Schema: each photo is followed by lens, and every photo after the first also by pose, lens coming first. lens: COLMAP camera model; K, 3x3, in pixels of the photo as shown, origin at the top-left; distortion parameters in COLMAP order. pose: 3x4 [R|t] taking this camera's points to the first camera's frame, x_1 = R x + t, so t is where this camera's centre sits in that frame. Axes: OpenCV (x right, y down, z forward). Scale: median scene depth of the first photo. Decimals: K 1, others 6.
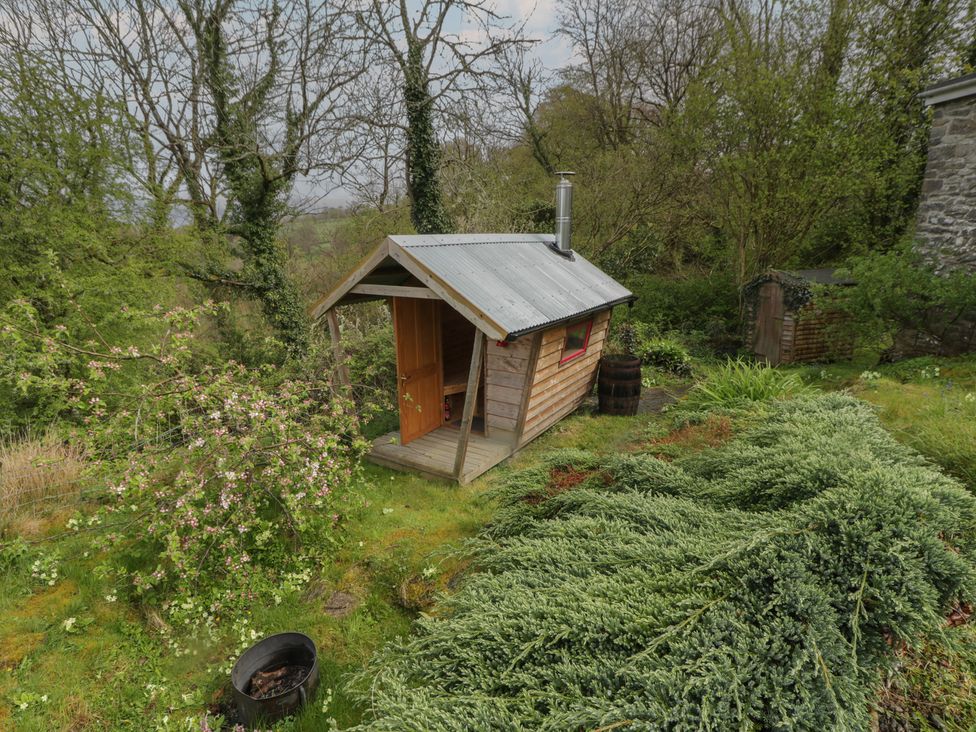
lens RADIAL K [[510.8, 0, 497.8], [0, 510.8, 359.5], [0, 0, 1]] dist [0.003540, -0.012975]
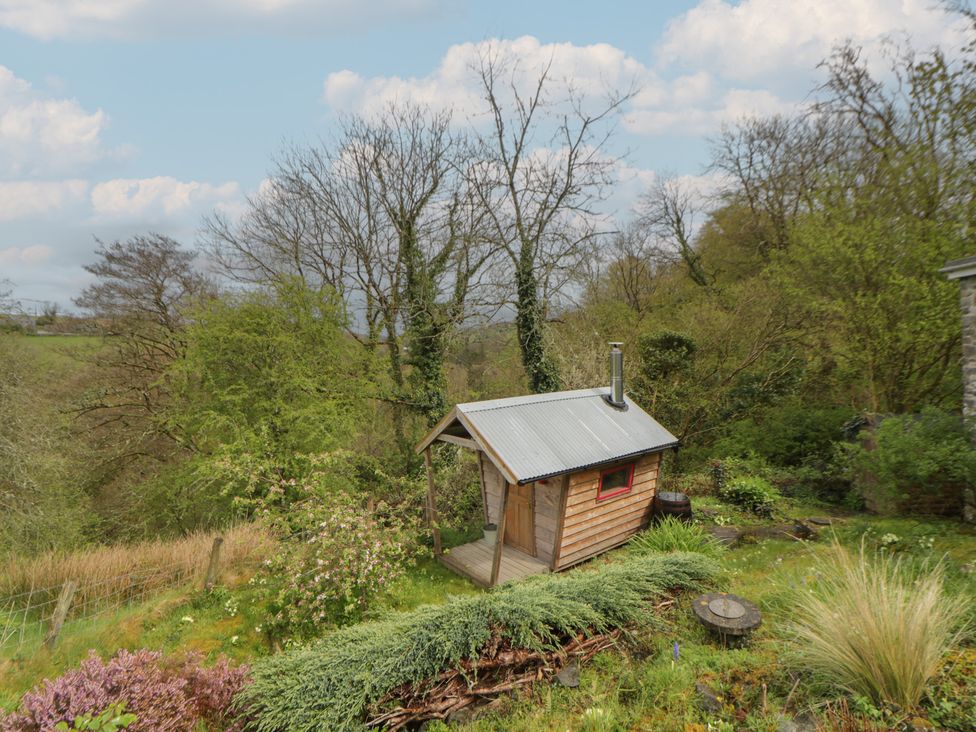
lens RADIAL K [[508.9, 0, 508.5], [0, 508.9, 337.3], [0, 0, 1]] dist [0.003658, -0.011425]
pose [[0.945211, -0.016976, -0.326019, 0.309283], [-0.061432, 0.971557, -0.228698, -0.075424], [0.320629, 0.236196, 0.917283, -0.271074]]
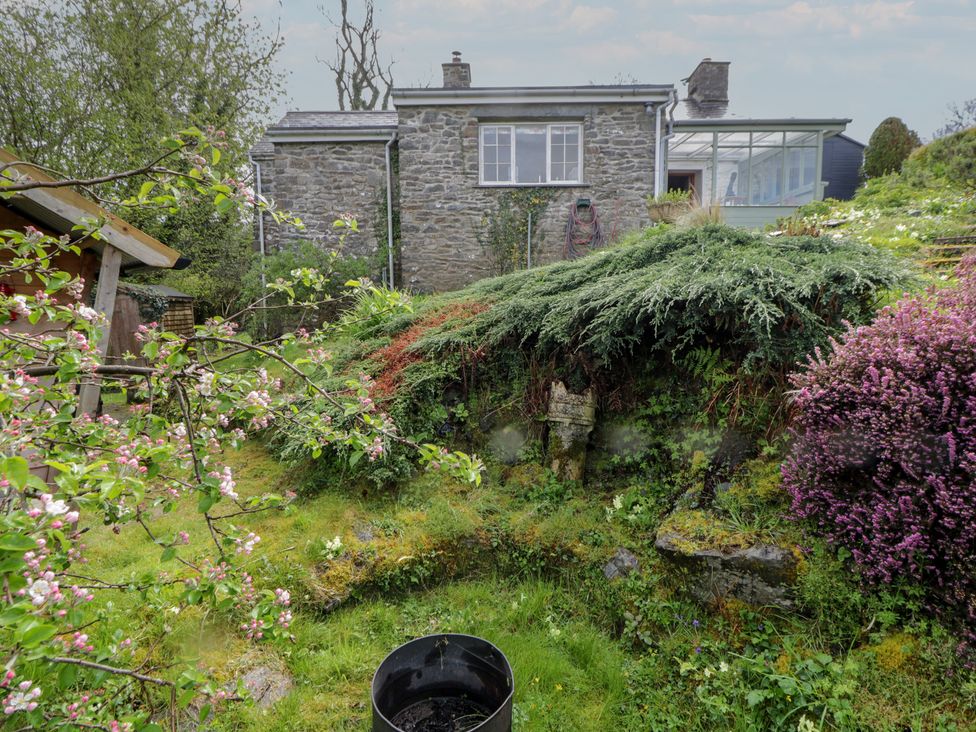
lens RADIAL K [[513.6, 0, 500.3], [0, 513.6, 352.0], [0, 0, 1]] dist [-0.000876, -0.000381]
pose [[0.159897, -0.089417, 0.983076, -0.409310], [0.234495, 0.970822, 0.050162, 0.096706], [-0.958877, 0.222505, 0.176199, 0.324442]]
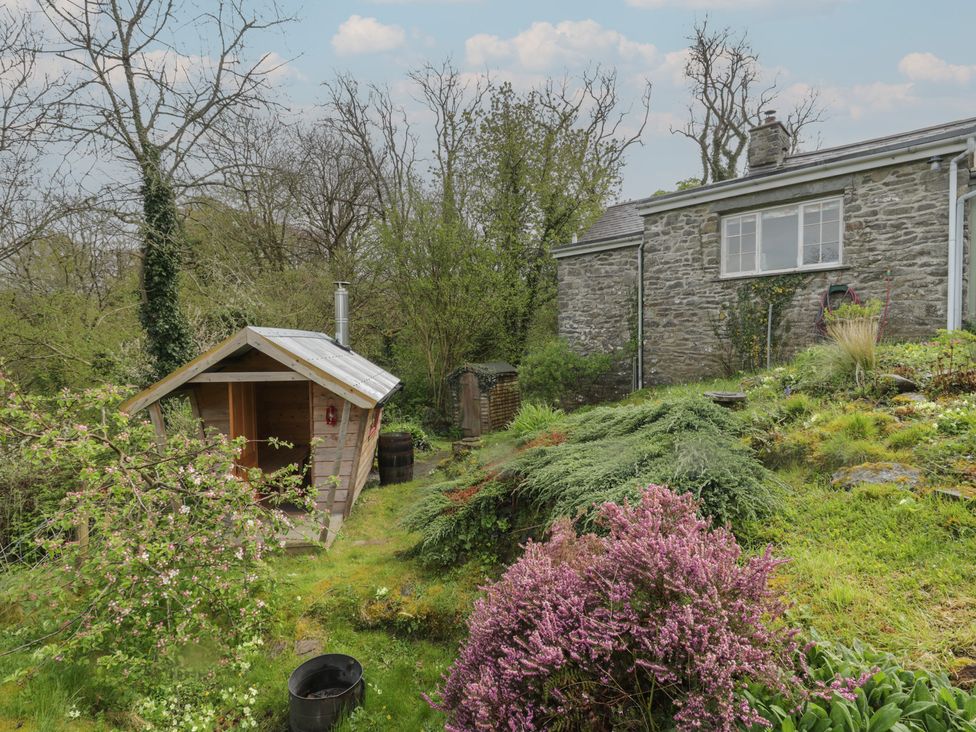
lens RADIAL K [[513.2, 0, 492.9], [0, 513.2, 370.9], [0, 0, 1]] dist [0.002561, -0.014137]
pose [[0.789910, -0.034906, 0.612229, -0.349501], [0.152118, 0.978327, -0.140487, 0.062457], [-0.594056, 0.204104, 0.778100, -0.108835]]
